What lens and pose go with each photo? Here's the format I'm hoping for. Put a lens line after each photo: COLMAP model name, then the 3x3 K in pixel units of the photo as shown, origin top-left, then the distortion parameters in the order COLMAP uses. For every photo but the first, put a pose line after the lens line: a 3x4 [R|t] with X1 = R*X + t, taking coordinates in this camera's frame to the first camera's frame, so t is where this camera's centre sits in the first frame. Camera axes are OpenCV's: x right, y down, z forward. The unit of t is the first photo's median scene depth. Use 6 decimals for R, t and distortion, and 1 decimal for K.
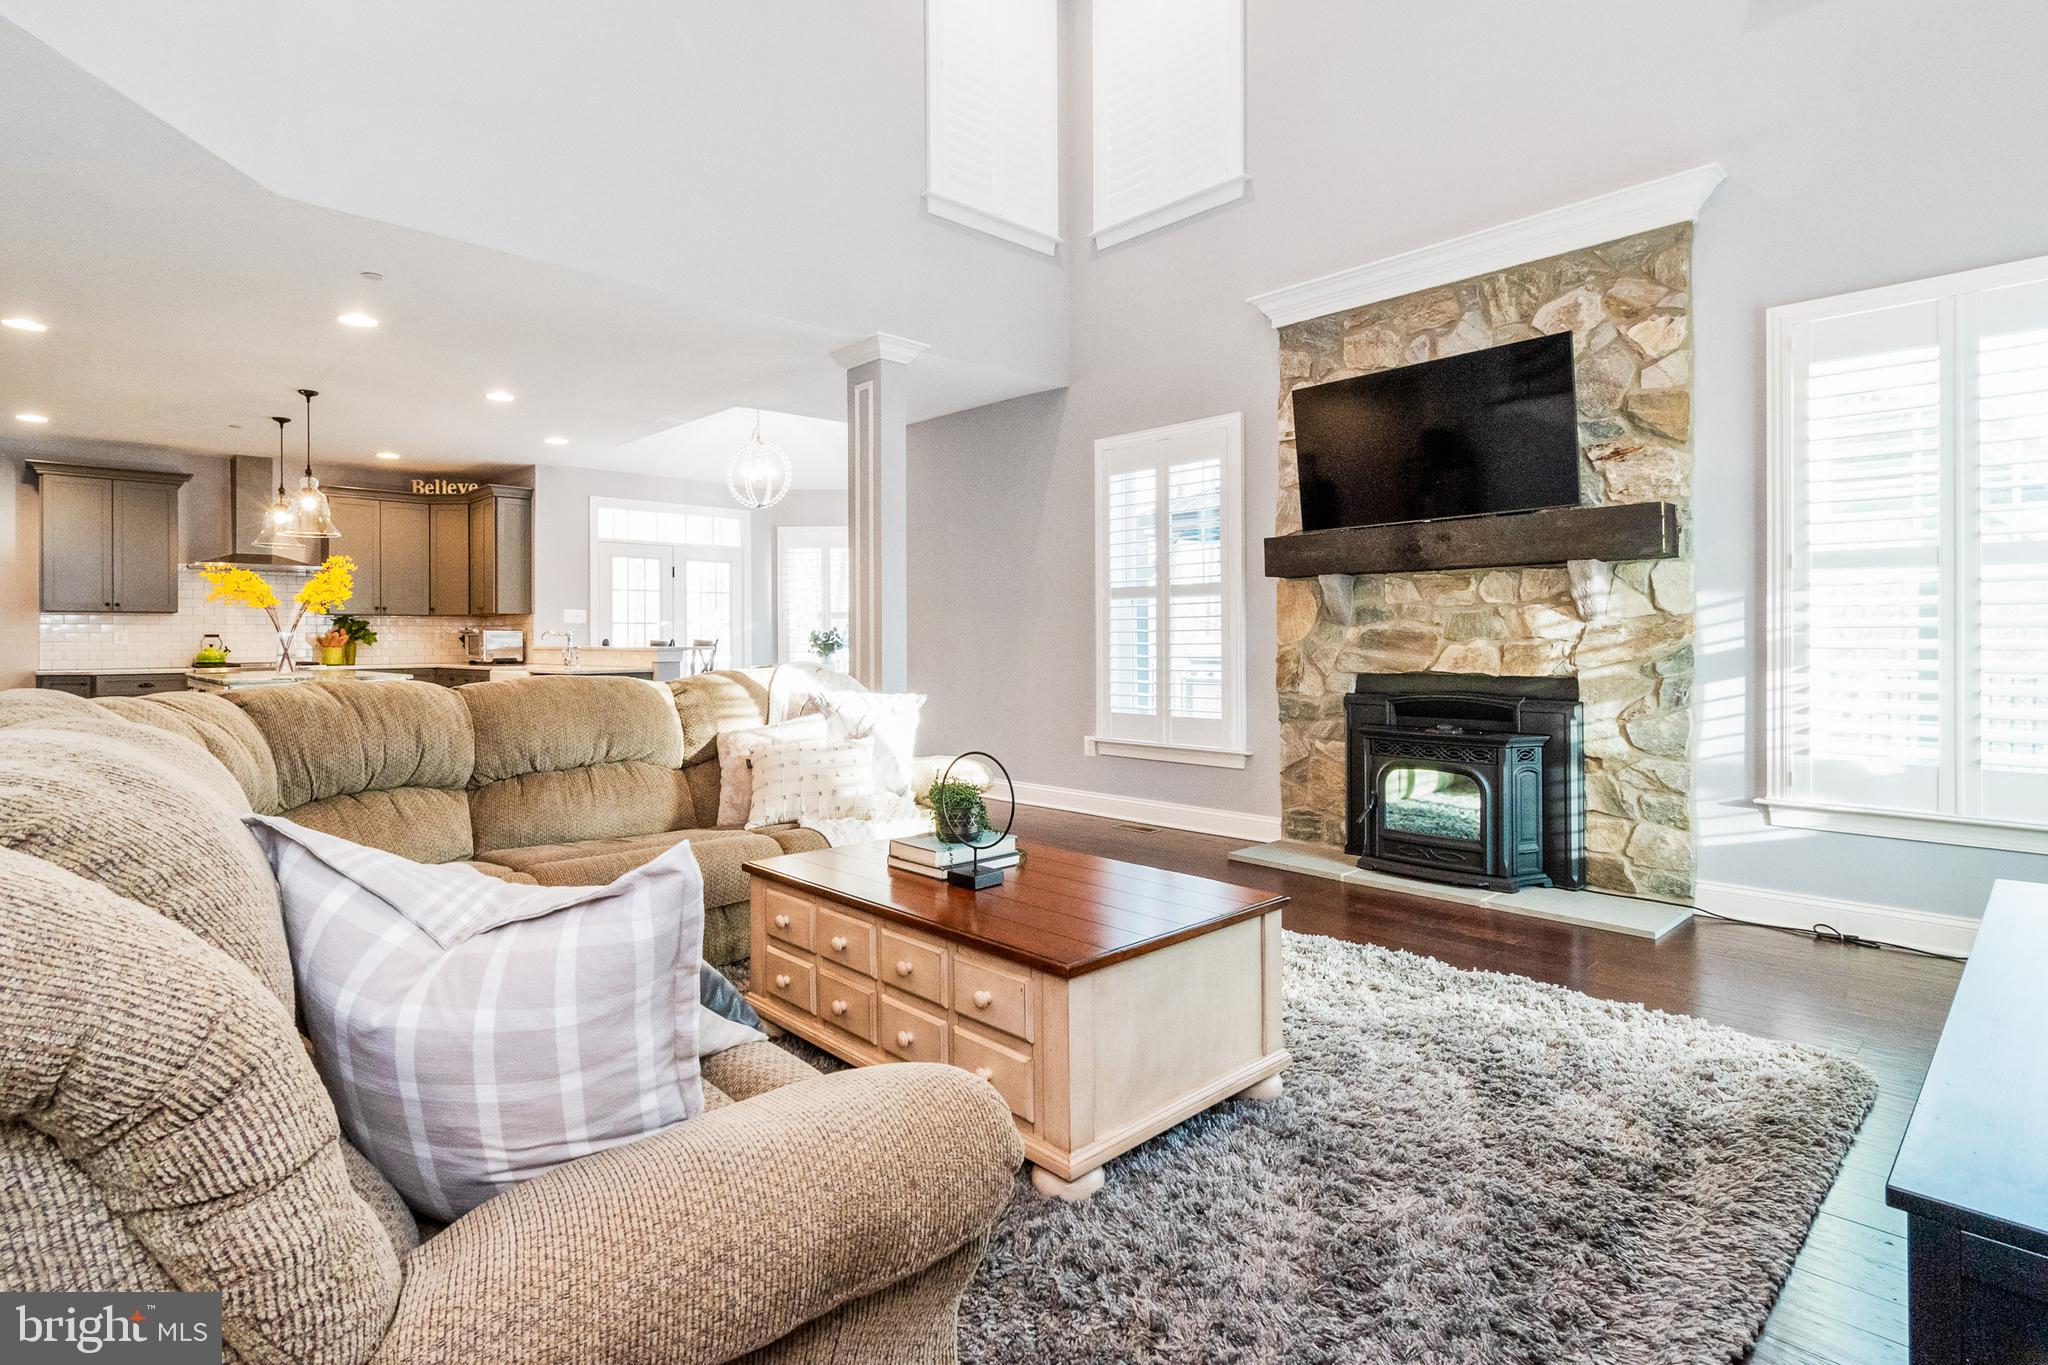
lens RADIAL K [[943.4, 0, 950.9], [0, 943.4, 643.5], [0, 0, 1]] dist [-0.002298, -0.000810]
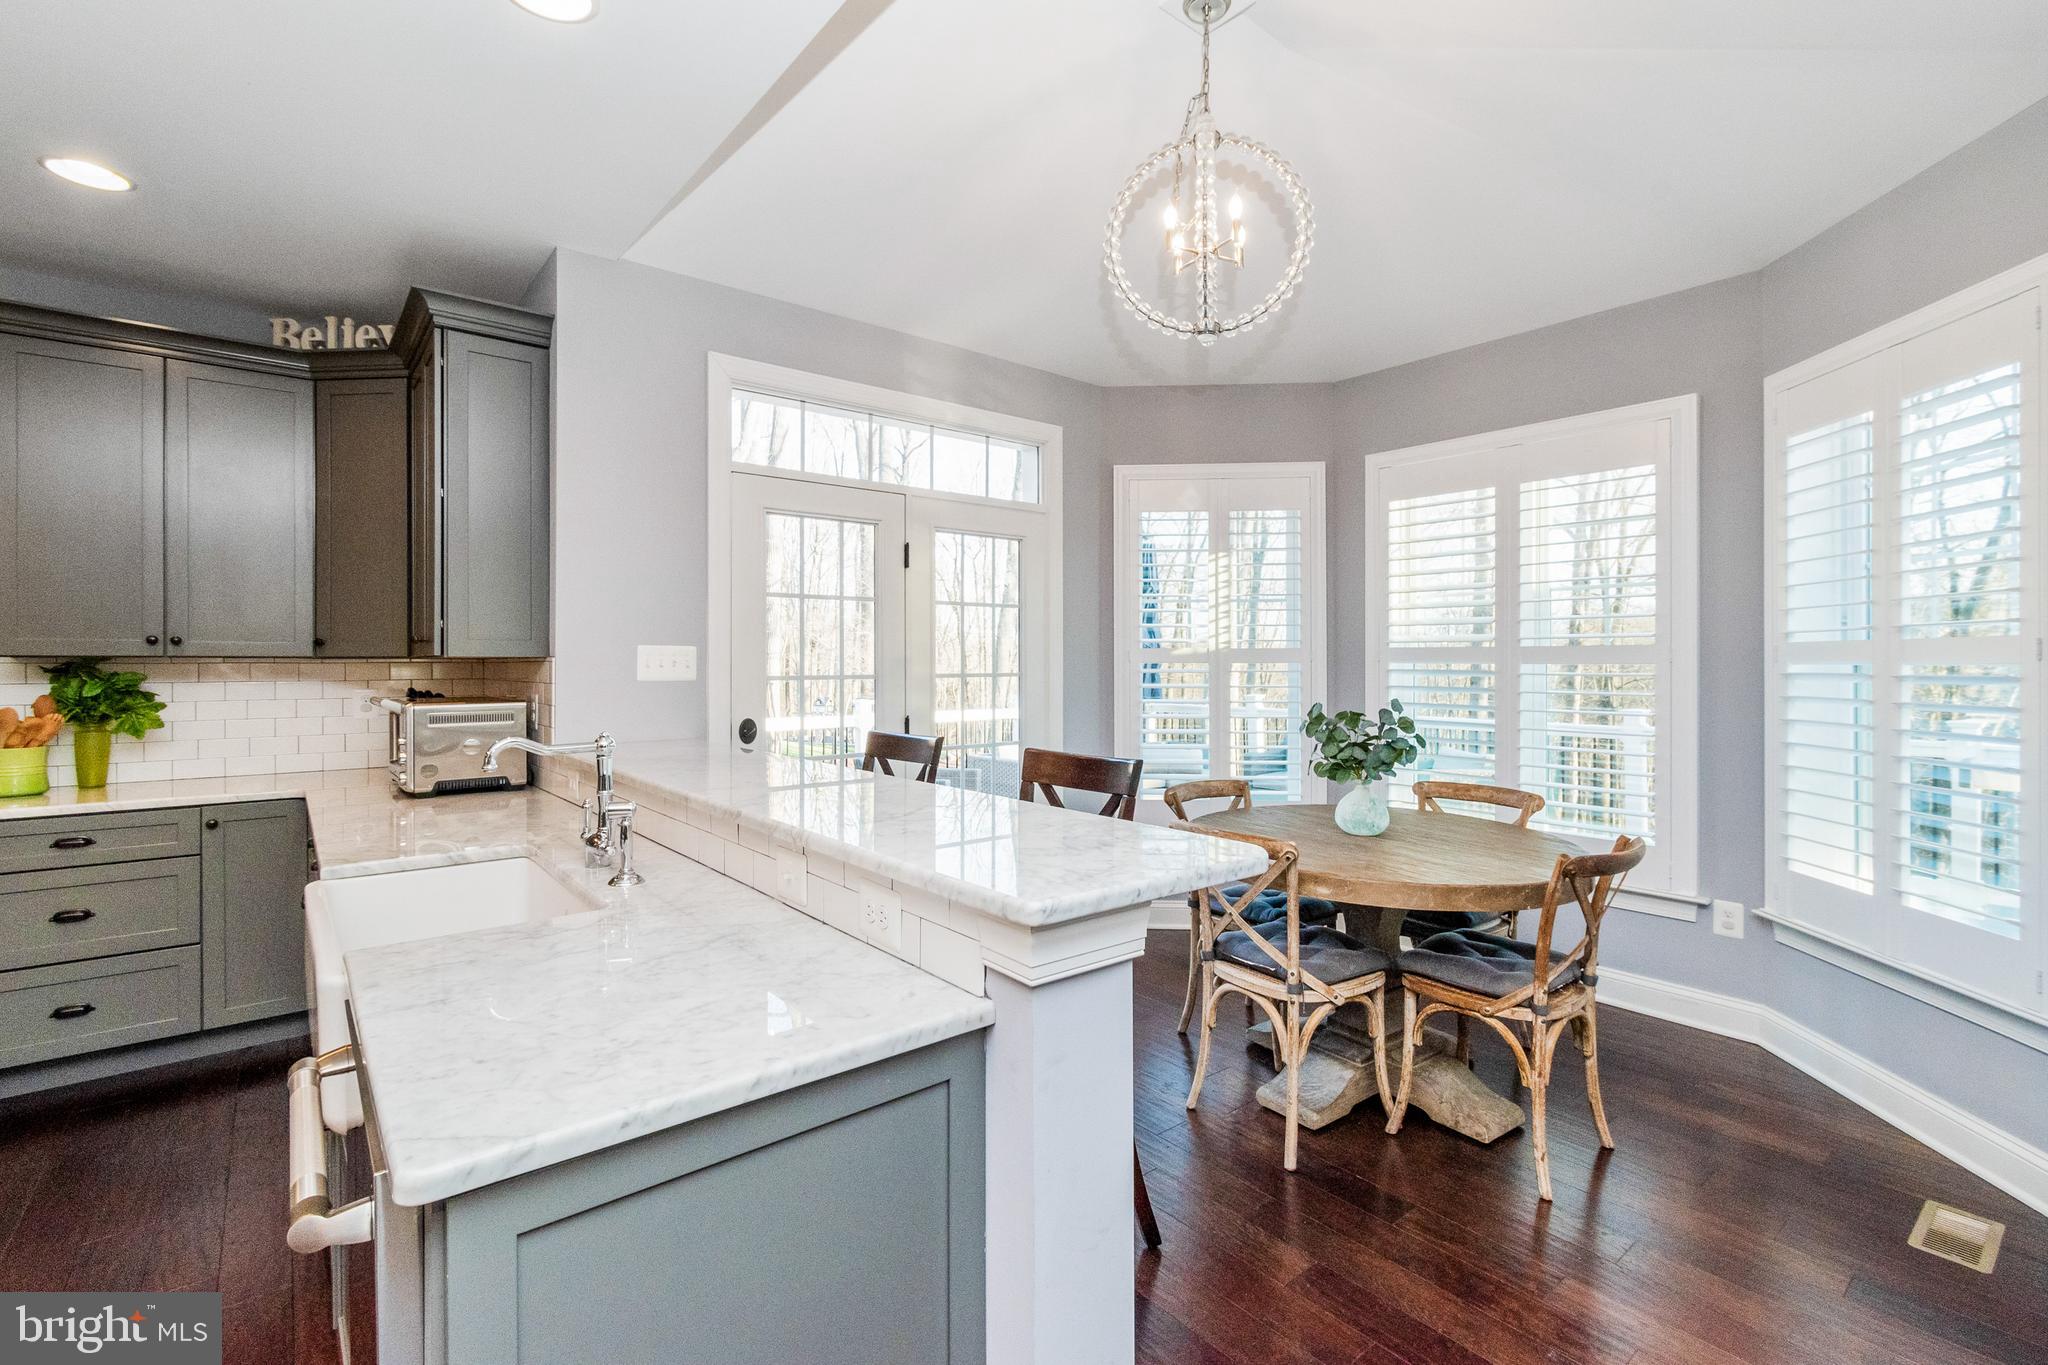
lens RADIAL K [[907.8, 0, 994.3], [0, 907.8, 663.4], [0, 0, 1]] dist [-0.000397, -0.000096]
pose [[0.995589, 0.007251, -0.093542, -0.238072], [-0.007573, 0.999967, -0.003088, -0.029083], [0.093516, 0.003783, 0.995611, 0.663303]]
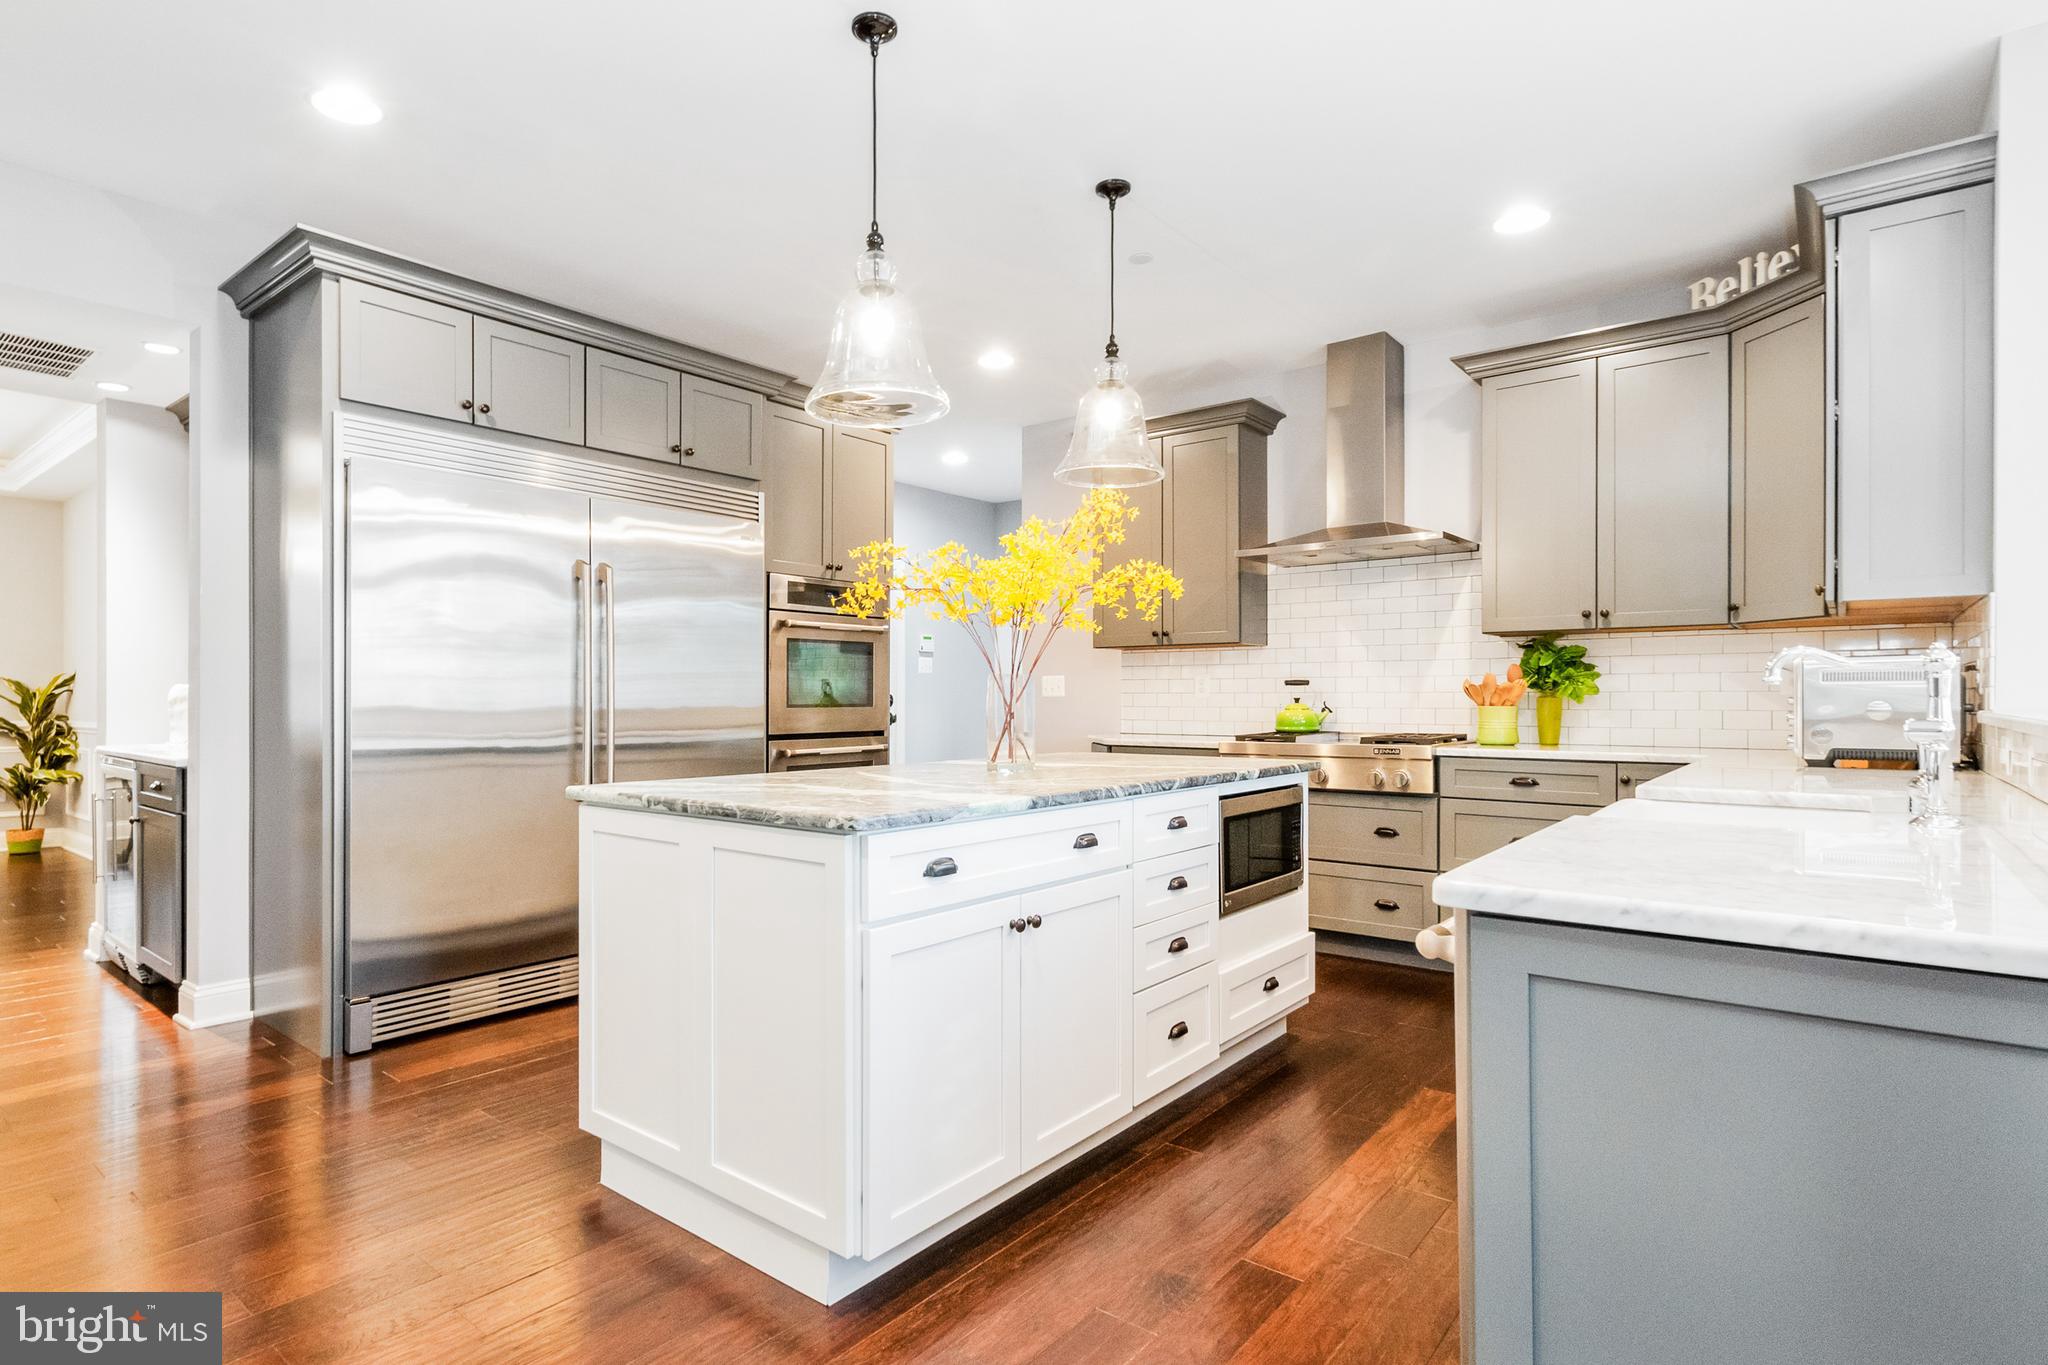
lens RADIAL K [[1040.0, 0, 1004.5], [0, 1040.0, 701.9], [0, 0, 1]] dist [0.003949, -0.000818]
pose [[0.125894, 0.009517, -0.991998, -0.179087], [-0.003943, 0.999951, 0.009092, -0.001554], [0.992036, 0.002767, 0.125925, 0.676155]]
